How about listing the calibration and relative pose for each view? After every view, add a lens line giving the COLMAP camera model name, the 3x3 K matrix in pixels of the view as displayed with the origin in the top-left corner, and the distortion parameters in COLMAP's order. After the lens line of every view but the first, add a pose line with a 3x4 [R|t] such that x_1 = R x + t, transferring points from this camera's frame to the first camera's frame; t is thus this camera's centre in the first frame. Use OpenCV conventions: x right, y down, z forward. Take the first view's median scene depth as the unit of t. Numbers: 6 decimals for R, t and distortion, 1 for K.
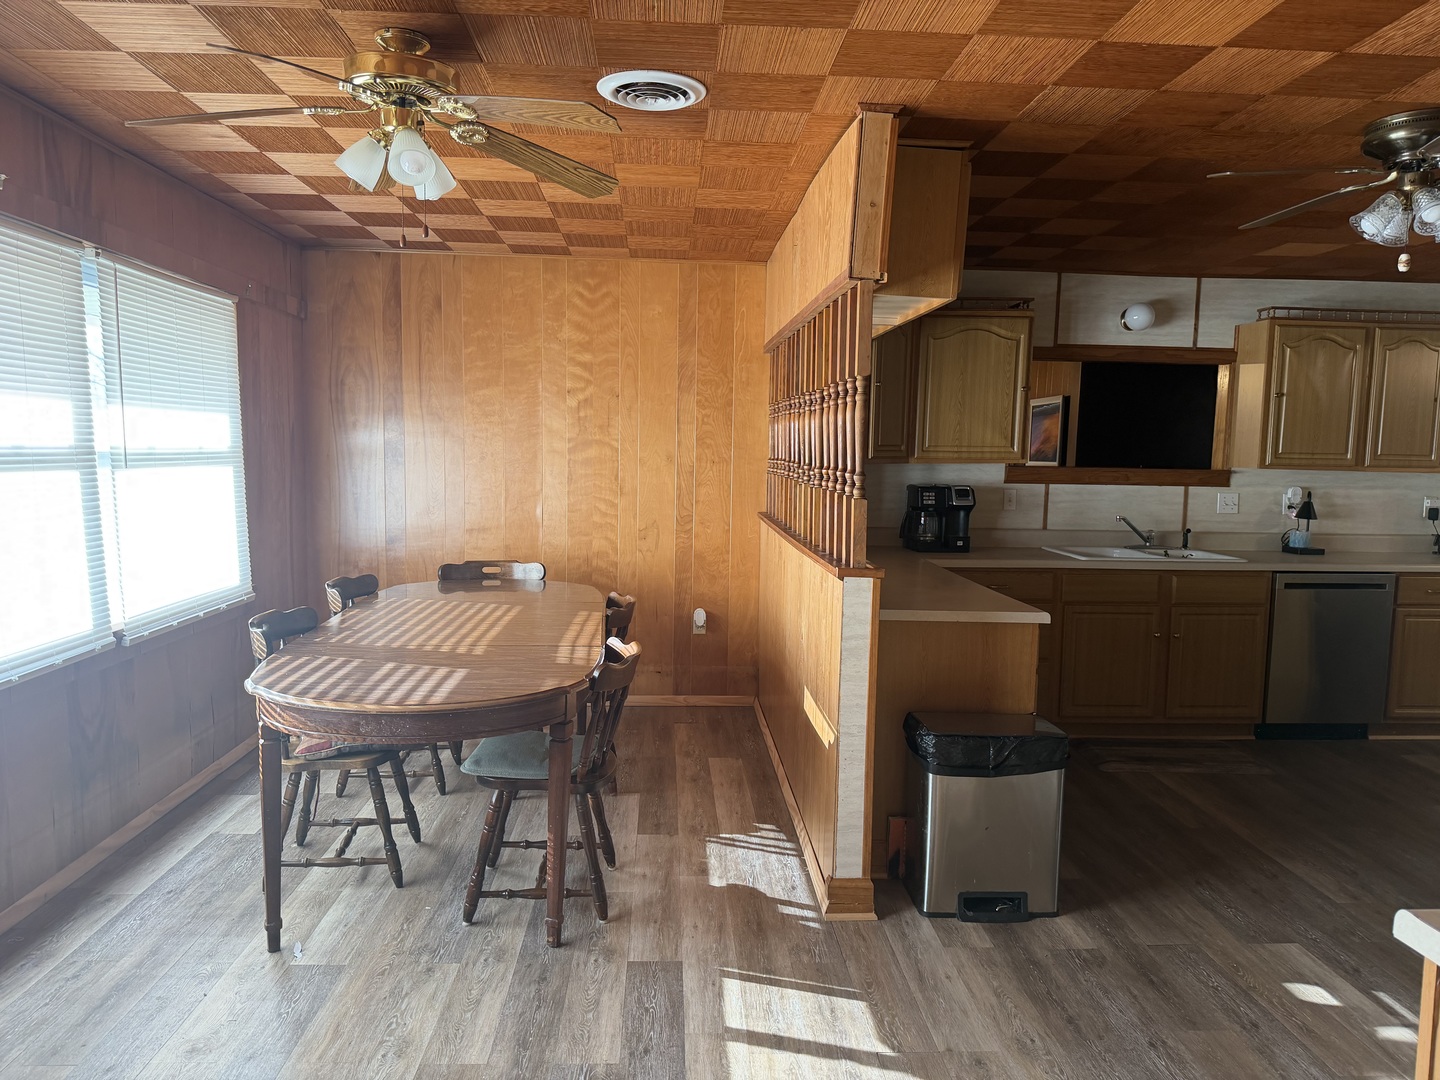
lens RADIAL K [[1024.2, 0, 722.4], [0, 1024.2, 550.0], [0, 0, 1]] dist [0.031317, -0.044584]
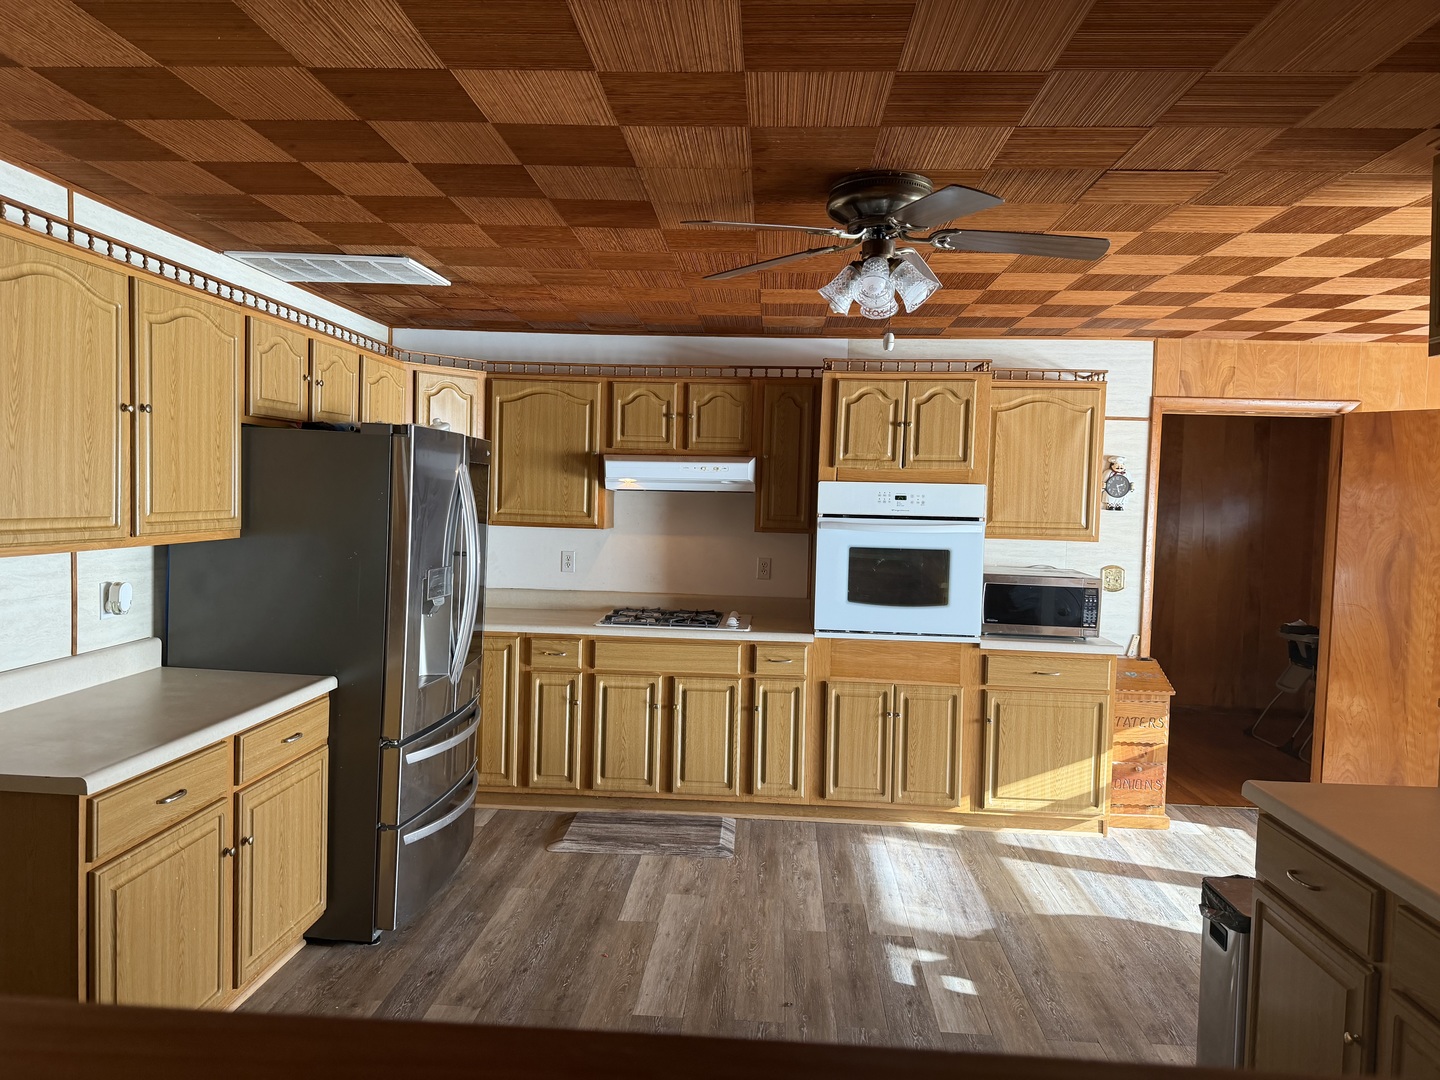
lens RADIAL K [[1013.9, 0, 724.7], [0, 1013.9, 541.5], [0, 0, 1]] dist [0.049901, -0.059899]
pose [[-0.992180, -0.052535, 0.113219, 0.393777], [-0.035651, 0.988597, 0.146303, -0.128707], [-0.119614, 0.141122, -0.982740, 1.119698]]
